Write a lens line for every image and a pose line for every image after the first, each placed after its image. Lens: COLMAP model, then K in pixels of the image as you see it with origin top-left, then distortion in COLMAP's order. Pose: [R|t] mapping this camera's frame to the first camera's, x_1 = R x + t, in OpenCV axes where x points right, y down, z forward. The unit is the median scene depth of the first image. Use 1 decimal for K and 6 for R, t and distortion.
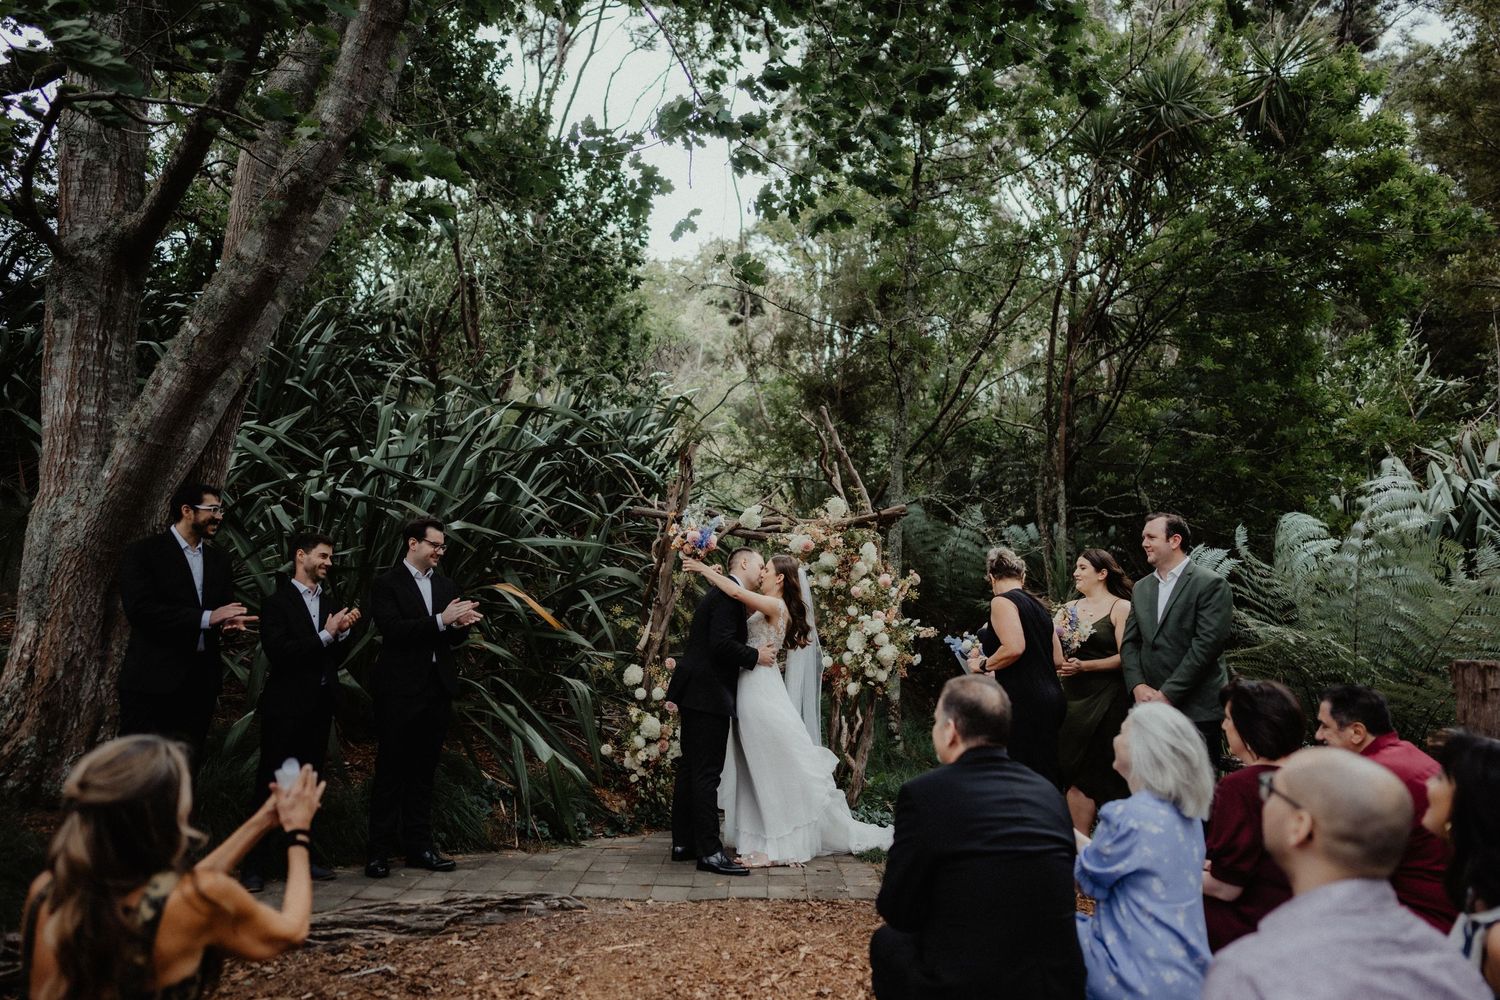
lens RADIAL K [[1065.5, 0, 750.0], [0, 1065.5, 500.0], [0, 0, 1]] dist [-0.000113, 0.002948]
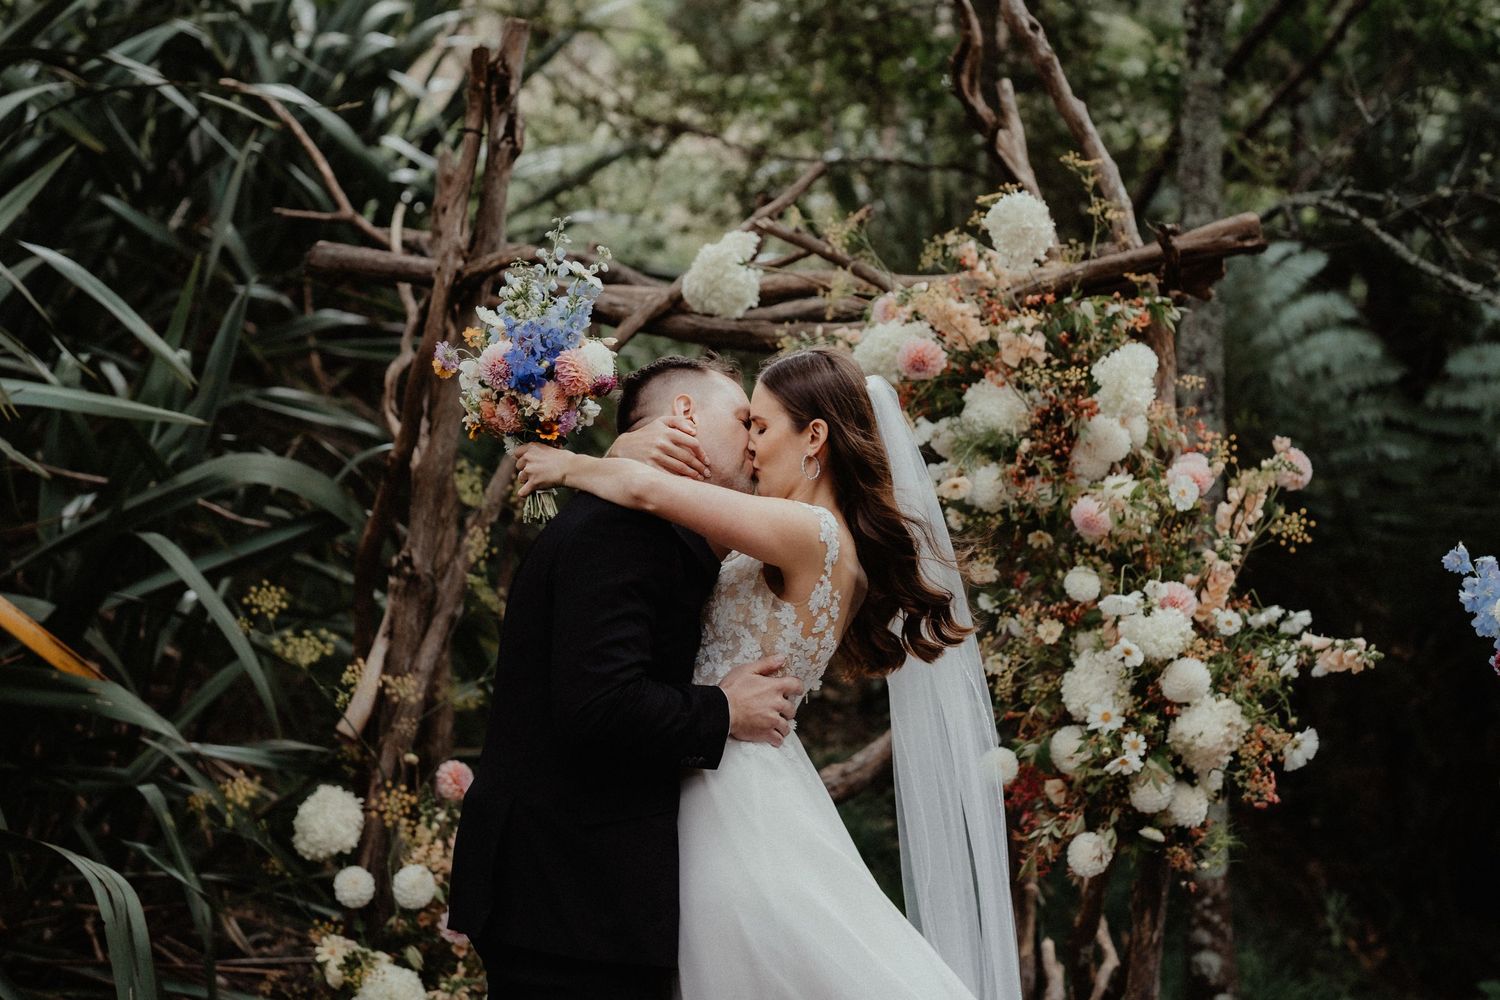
lens RADIAL K [[2826.9, 0, 750.0], [0, 2826.9, 500.0], [0, 0, 1]] dist [0.025012, 0.027413]
pose [[0.999623, -0.022882, 0.015147, -0.004522], [0.021803, 0.997453, 0.067918, 0.026923], [-0.016662, -0.067562, 0.997576, 0.235987]]
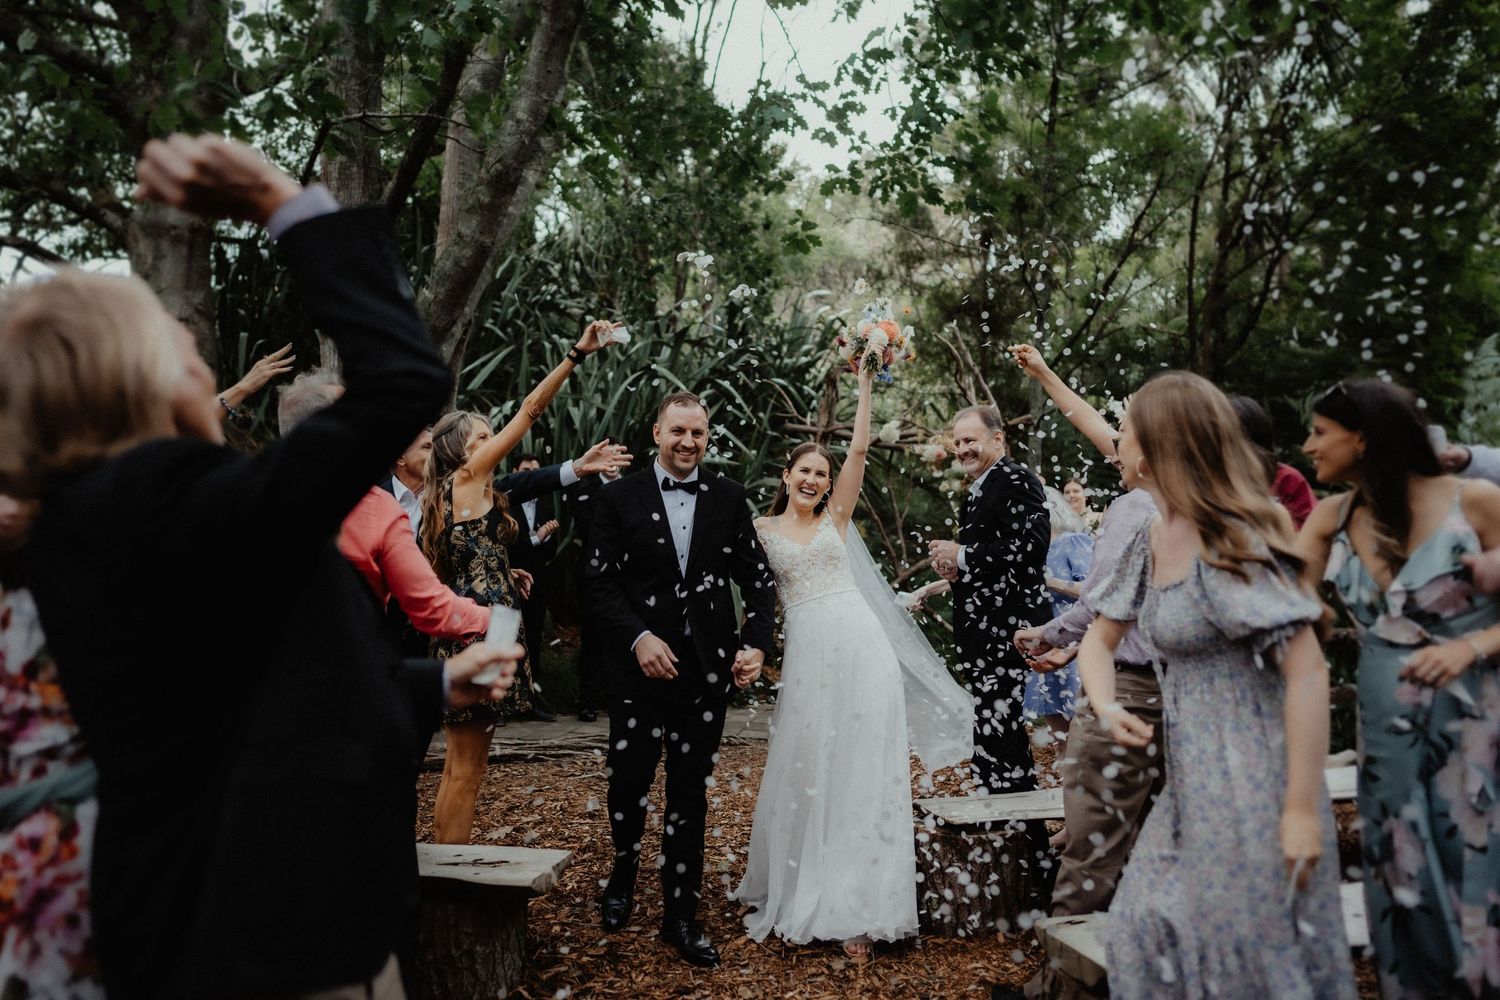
lens RADIAL K [[1148.8, 0, 748.7], [0, 1148.8, 515.7], [0, 0, 1]] dist [-0.001880, 0.000240]
pose [[0.984918, -0.018269, -0.172057, 0.061068], [0.033022, 0.995979, 0.083276, -0.000408], [0.169844, -0.087701, 0.981561, -0.221935]]
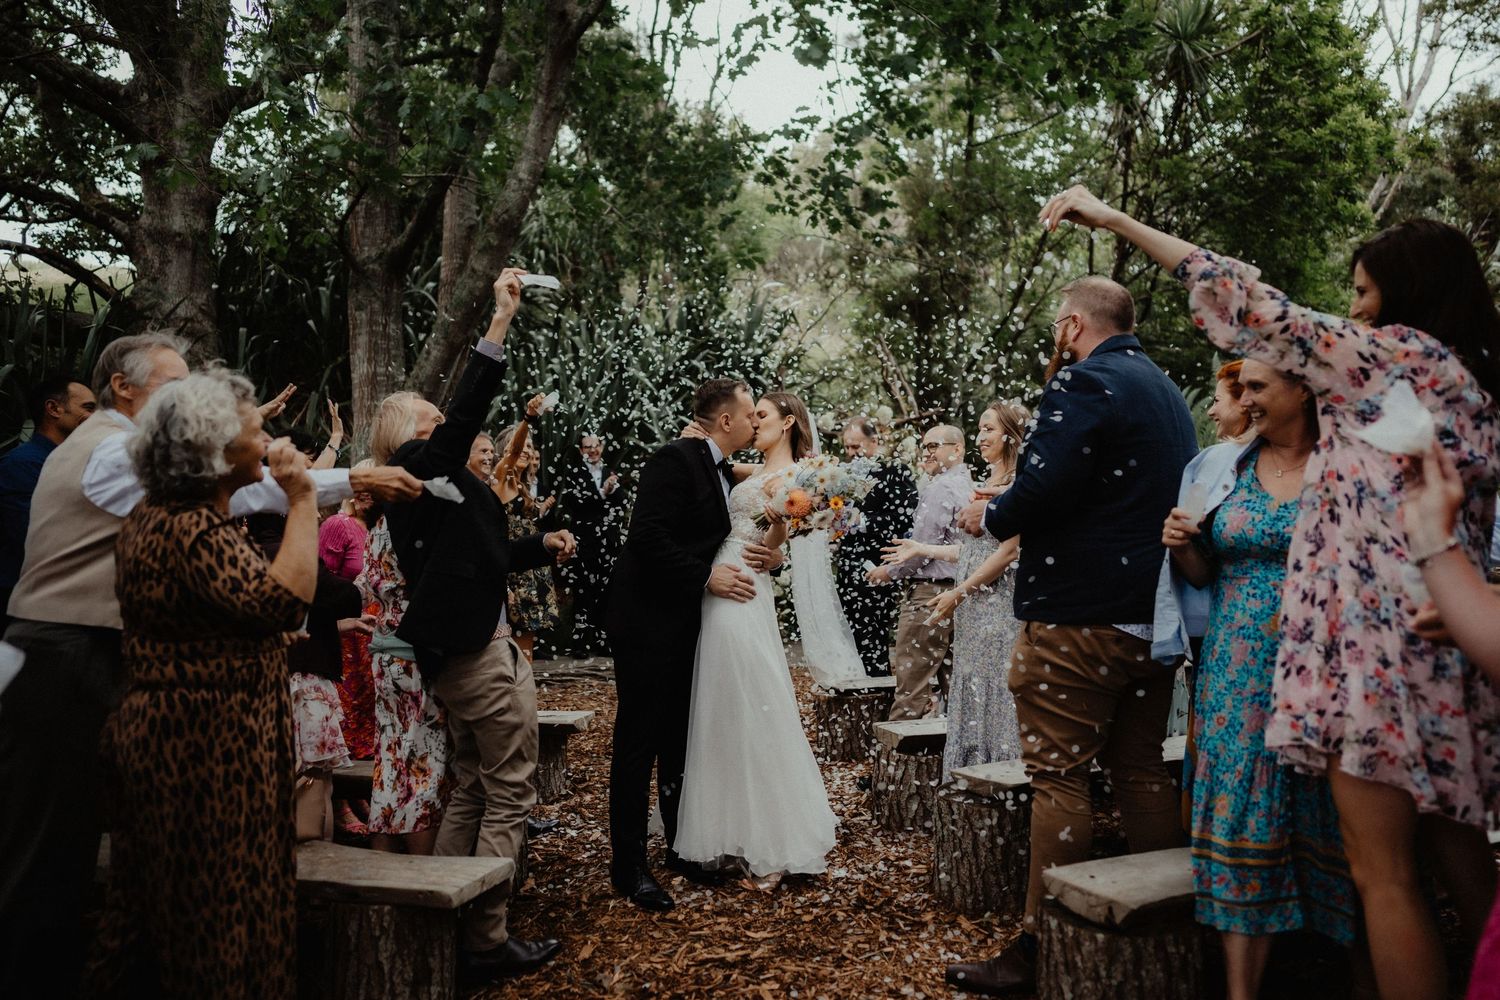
lens RADIAL K [[1065.5, 0, 750.0], [0, 1065.5, 500.0], [0, 0, 1]] dist [-0.000113, 0.002948]
pose [[0.991061, -0.029293, -0.130155, 0.088097], [0.042661, 0.993958, 0.101133, -0.025060], [0.126407, -0.105781, 0.986322, -0.398090]]
